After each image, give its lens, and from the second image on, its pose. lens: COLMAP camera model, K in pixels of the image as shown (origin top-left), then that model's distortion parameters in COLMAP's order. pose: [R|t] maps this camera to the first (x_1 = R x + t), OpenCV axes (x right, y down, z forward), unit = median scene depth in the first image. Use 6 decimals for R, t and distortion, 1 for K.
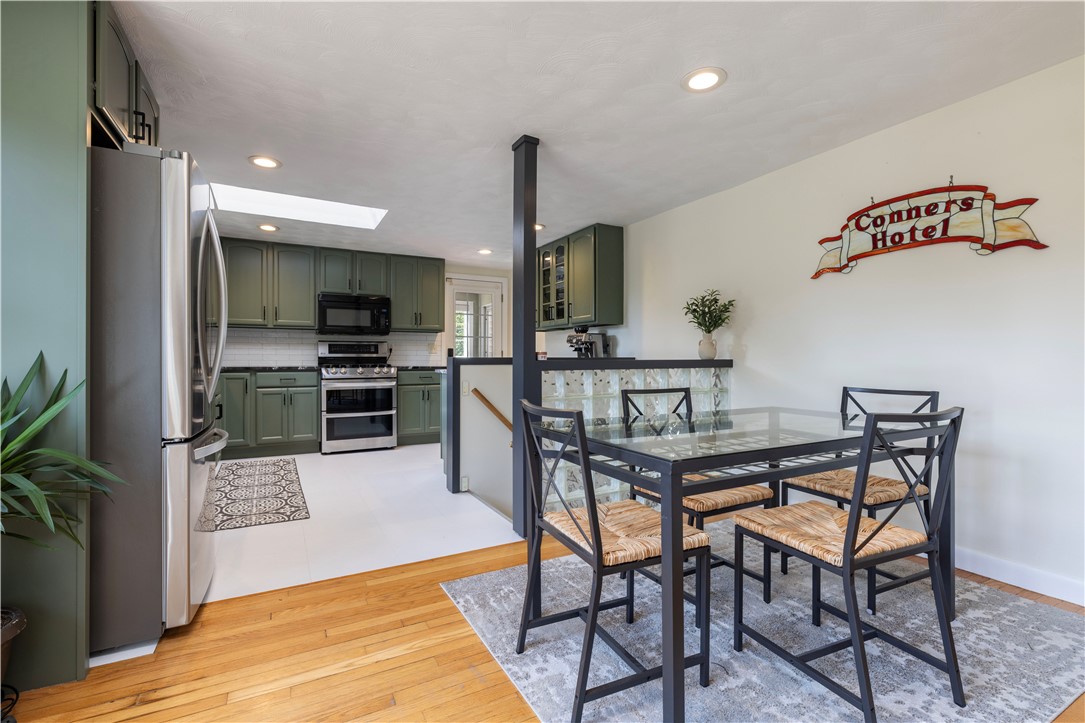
lens RADIAL K [[485.7, 0, 540.9], [0, 485.7, 360.4], [0, 0, 1]] dist [0.001147, -0.000351]
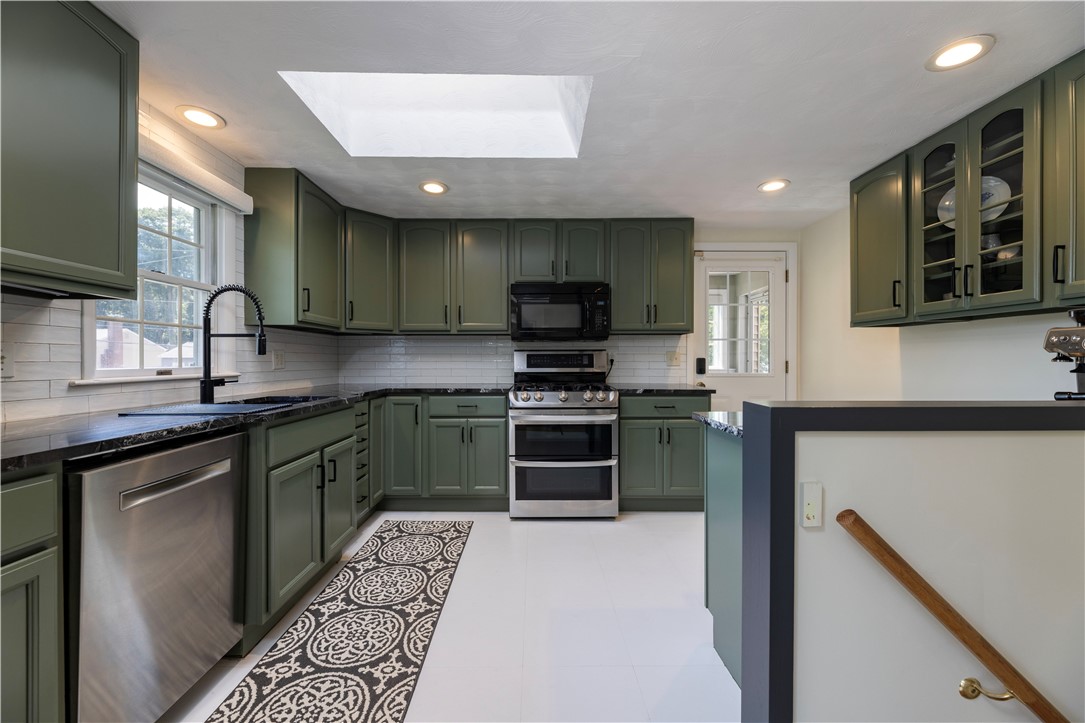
lens RADIAL K [[439.1, 0, 538.5], [0, 439.1, 359.6], [0, 0, 1]] dist [0.001923, 0.000004]
pose [[0.880392, -0.001002, -0.474246, -0.126979], [-0.001835, 0.999983, -0.005518, -0.025002], [0.474243, 0.005728, 0.880375, 0.483440]]
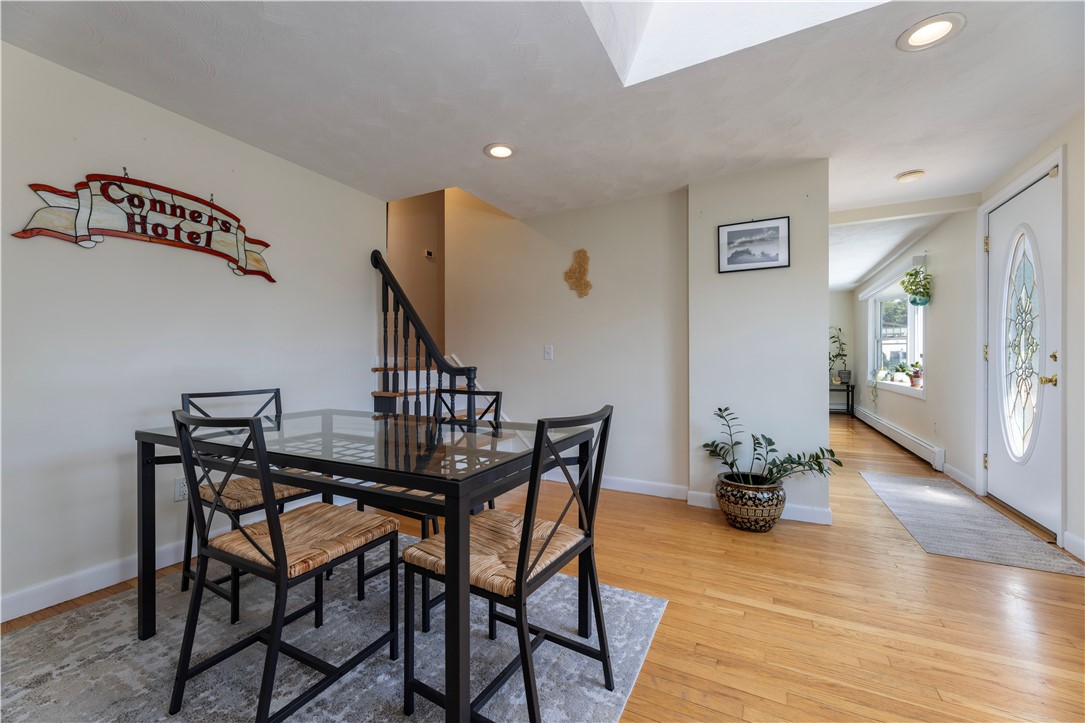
lens RADIAL K [[439.1, 0, 539.6], [0, 439.1, 360.4], [0, 0, 1]] dist [0.001923, 0.000004]
pose [[-0.560928, 0.007340, 0.827832, -0.195580], [0.010011, 0.999948, -0.002083, 0.002029], [-0.827804, 0.007119, -0.560973, 0.480655]]
